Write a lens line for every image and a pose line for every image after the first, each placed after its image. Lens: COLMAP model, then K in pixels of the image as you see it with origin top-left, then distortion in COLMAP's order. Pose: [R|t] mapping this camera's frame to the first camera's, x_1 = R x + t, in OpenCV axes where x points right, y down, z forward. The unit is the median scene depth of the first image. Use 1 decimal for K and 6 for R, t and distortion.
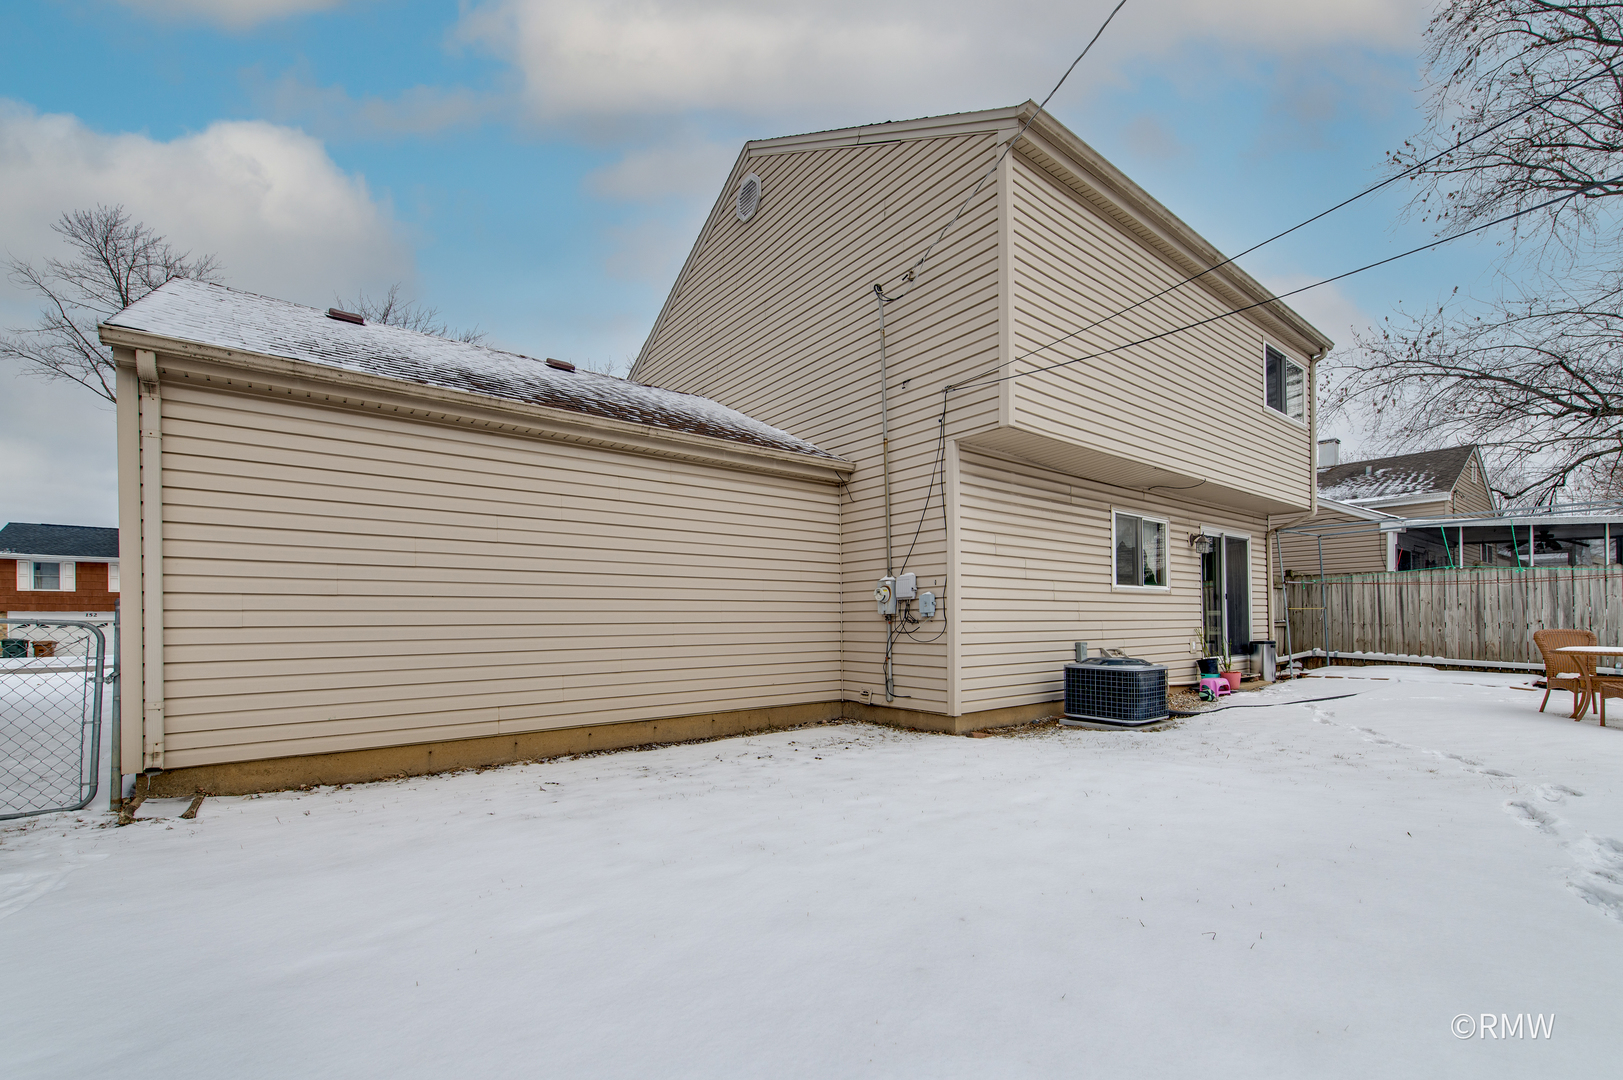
lens RADIAL K [[634.0, 0, 812.1], [0, 634.0, 613.8], [0, 0, 1]] dist [0.010003, -0.000479]
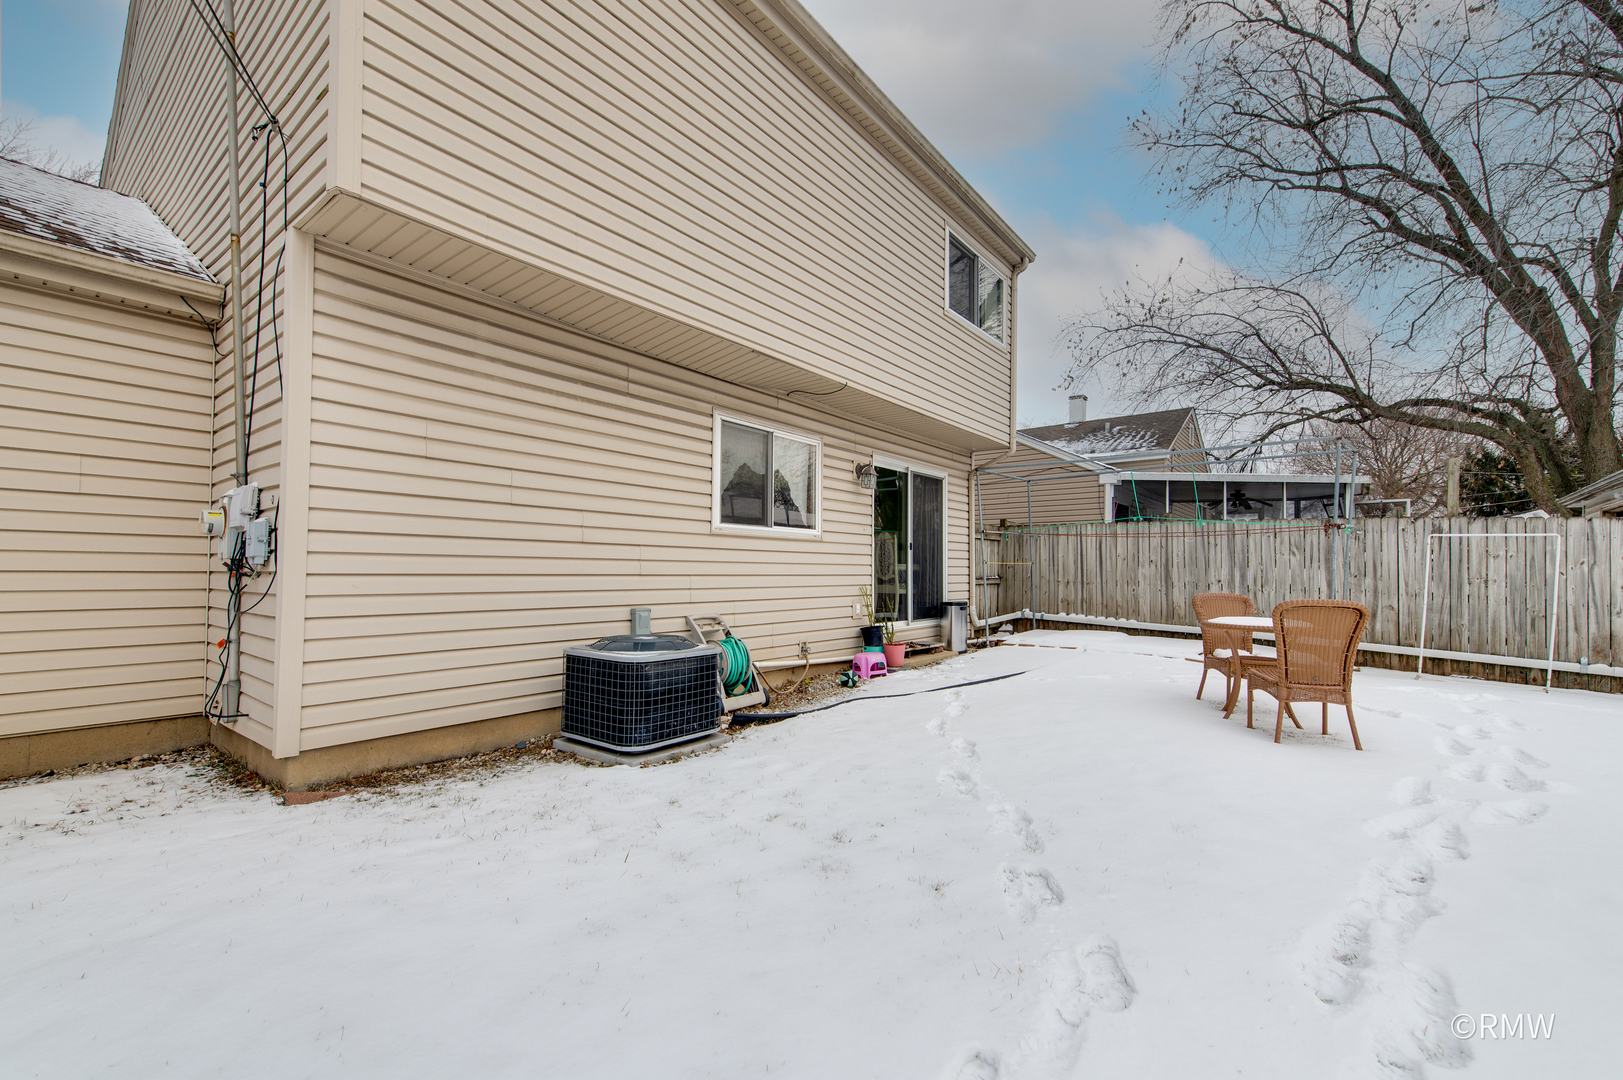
lens RADIAL K [[672.3, 0, 811.0], [0, 672.3, 554.4], [0, 0, 1]] dist [0.022307, -0.000681]
pose [[0.964485, 0.018880, 0.263461, 0.305522], [-0.014976, 0.999746, -0.016821, -0.000982], [-0.263712, 0.012278, 0.964523, 0.216925]]
